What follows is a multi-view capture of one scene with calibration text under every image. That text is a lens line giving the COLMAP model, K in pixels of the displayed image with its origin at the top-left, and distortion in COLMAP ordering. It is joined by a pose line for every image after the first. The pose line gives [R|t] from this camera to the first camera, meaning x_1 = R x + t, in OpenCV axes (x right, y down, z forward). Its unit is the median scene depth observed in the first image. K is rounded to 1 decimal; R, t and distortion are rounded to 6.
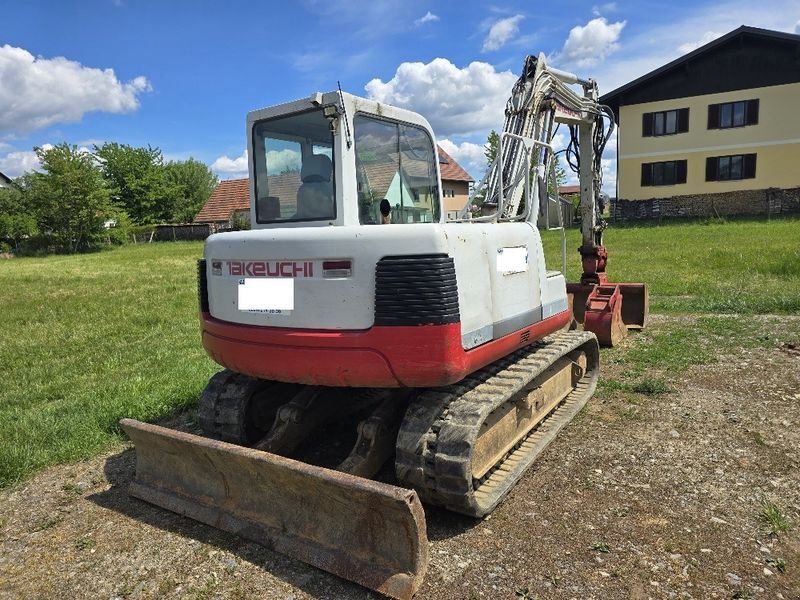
lens RADIAL K [[558.7, 0, 412.2], [0, 558.7, 299.3], [0, 0, 1]] dist [0.072203, -0.066219]
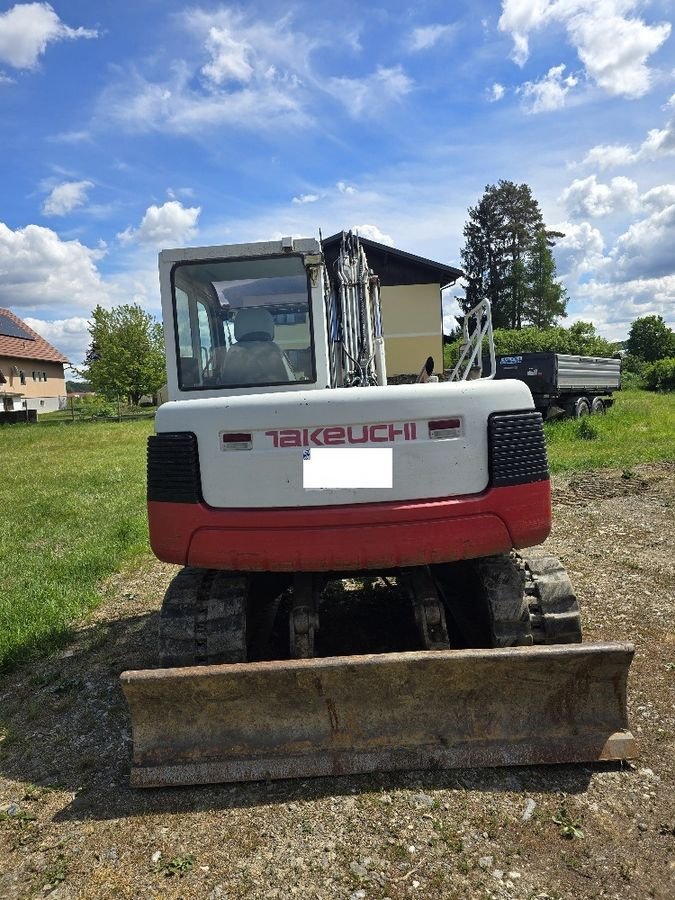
lens RADIAL K [[620.6, 0, 336.8], [0, 620.6, 437.5], [0, 0, 1]] dist [0.064265, -0.055208]
pose [[0.839307, -0.044252, 0.541854, -0.647949], [0.096158, 0.993051, -0.067843, 0.008662], [-0.535087, 0.109044, 0.837730, 0.200977]]
